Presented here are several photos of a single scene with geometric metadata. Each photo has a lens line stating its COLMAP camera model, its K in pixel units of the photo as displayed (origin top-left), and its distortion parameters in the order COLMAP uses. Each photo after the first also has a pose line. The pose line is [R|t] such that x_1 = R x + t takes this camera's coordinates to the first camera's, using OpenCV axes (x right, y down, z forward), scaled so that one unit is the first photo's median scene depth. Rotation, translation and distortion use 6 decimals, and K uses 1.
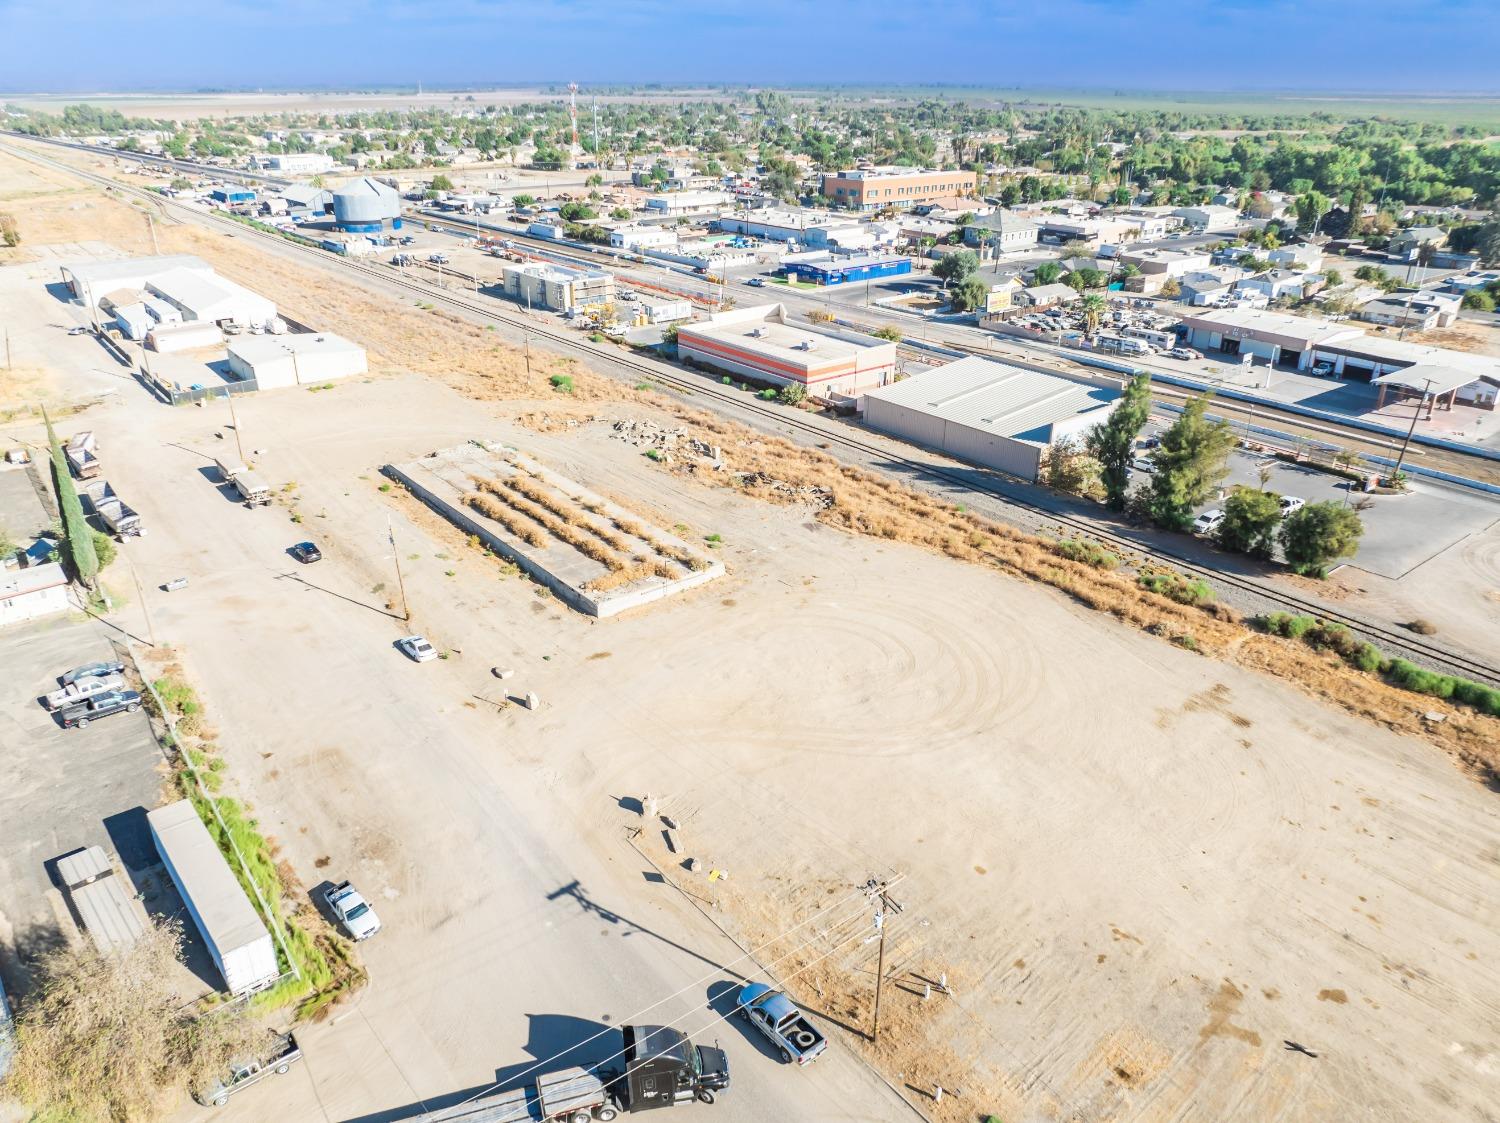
lens RADIAL K [[1053.6, 0, 752.5], [0, 1053.6, 561.5], [0, 0, 1]] dist [-0.040614, 0.008616]
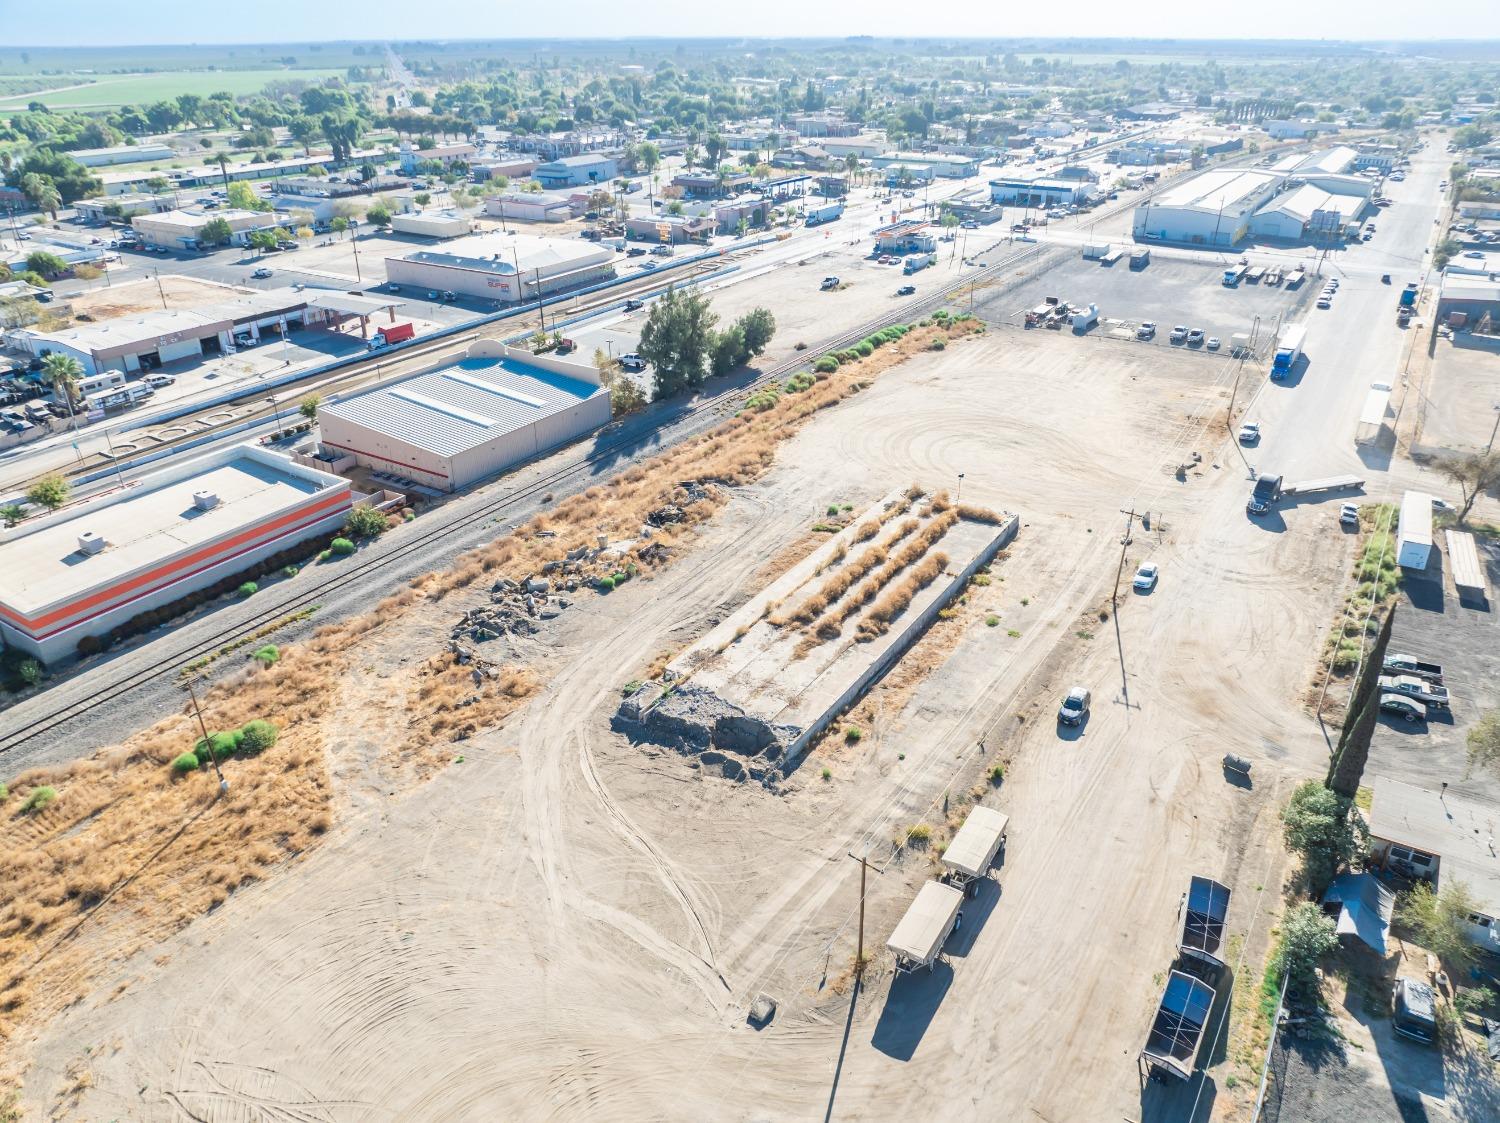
lens RADIAL K [[1053.6, 0, 752.5], [0, 1053.6, 561.5], [0, 0, 1]] dist [-0.040614, 0.008616]
pose [[-0.319348, -0.428498, 0.845226, -0.649938], [0.400528, 0.747312, 0.530190, -0.404073], [-0.858833, 0.507852, -0.067027, 0.812864]]
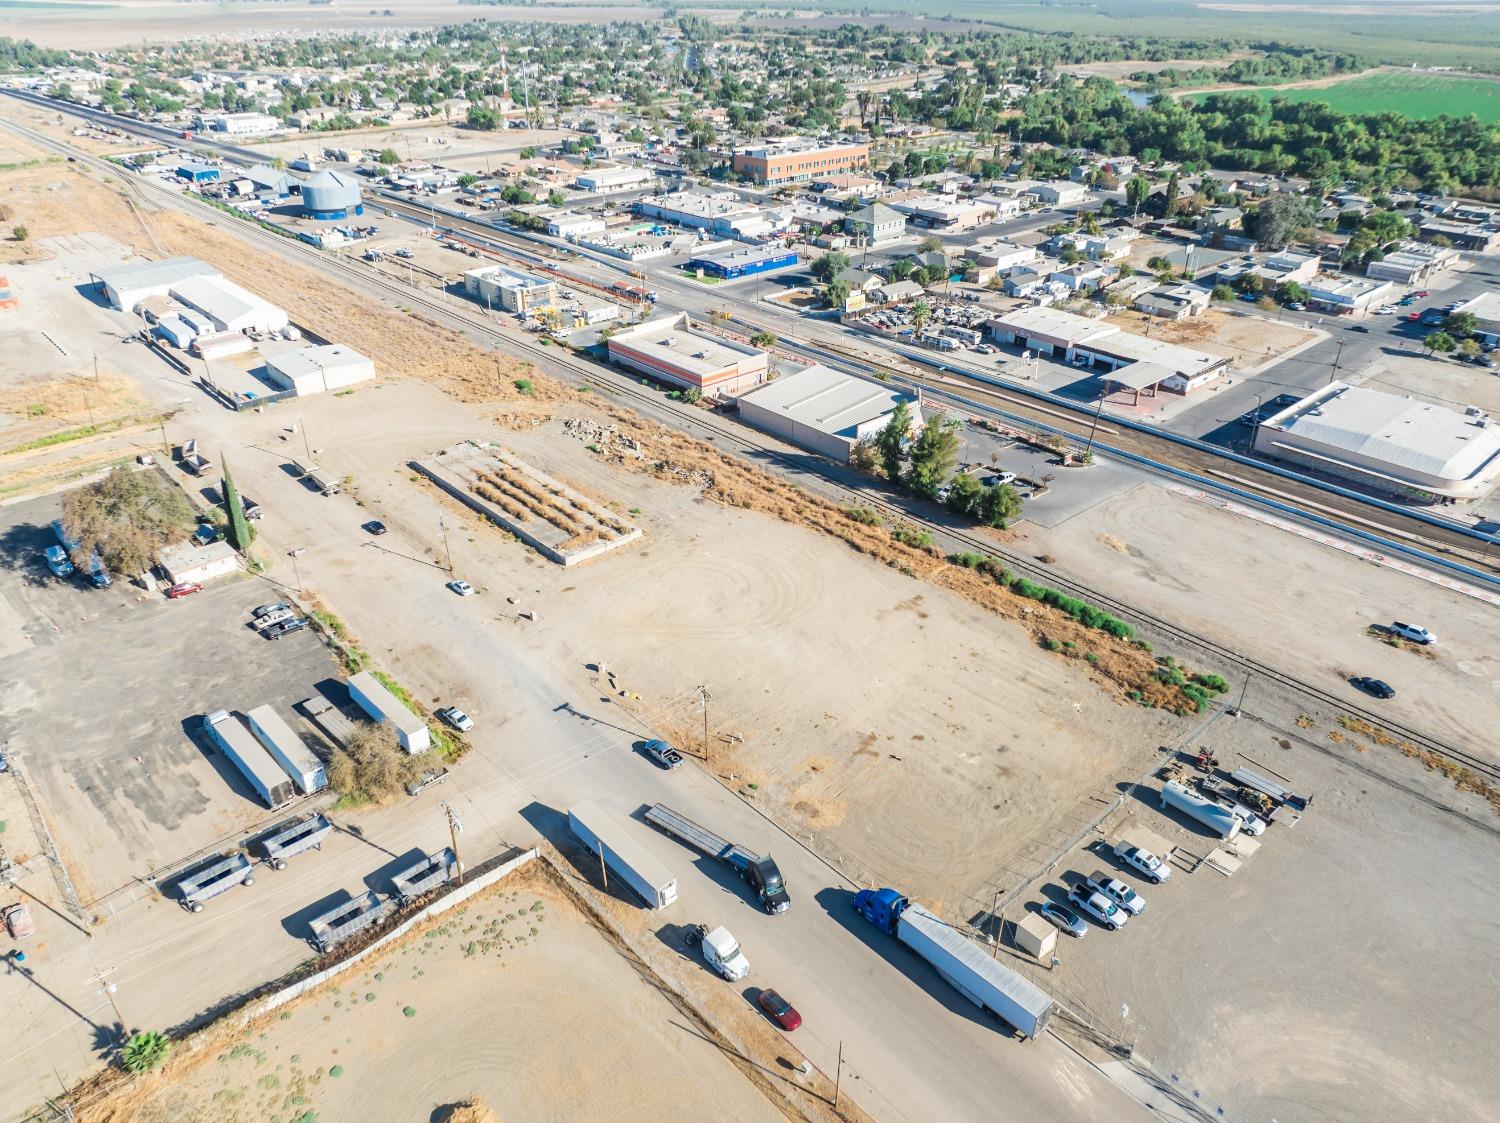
lens RADIAL K [[1053.6, 0, 752.5], [0, 1053.6, 561.5], [0, 0, 1]] dist [-0.040614, 0.008616]
pose [[0.998087, -0.028219, 0.055009, 0.034555], [0.023608, 0.996291, 0.082743, -0.051049], [-0.057140, -0.081286, 0.995052, -0.410487]]
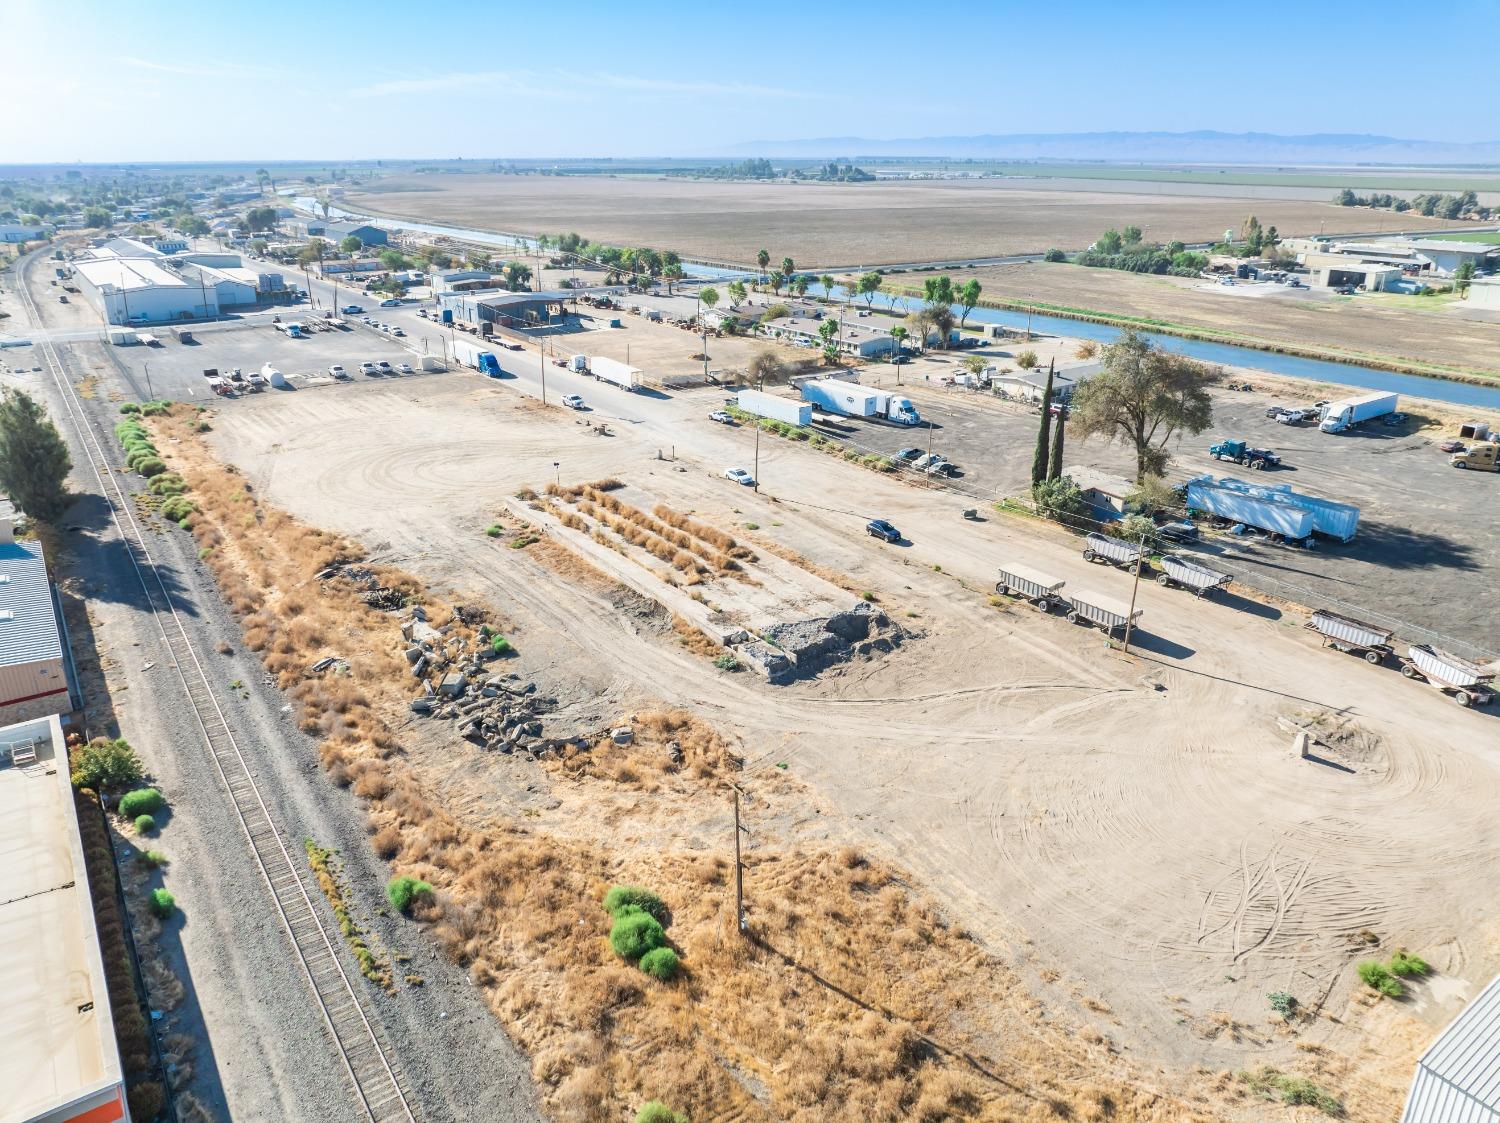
lens RADIAL K [[1053.6, 0, 752.5], [0, 1053.6, 561.5], [0, 0, 1]] dist [-0.040614, 0.008616]
pose [[-0.997922, -0.026173, 0.058871, -0.242513], [0.024163, 0.695025, 0.718579, -0.505005], [-0.059725, 0.718509, -0.692949, 1.188523]]
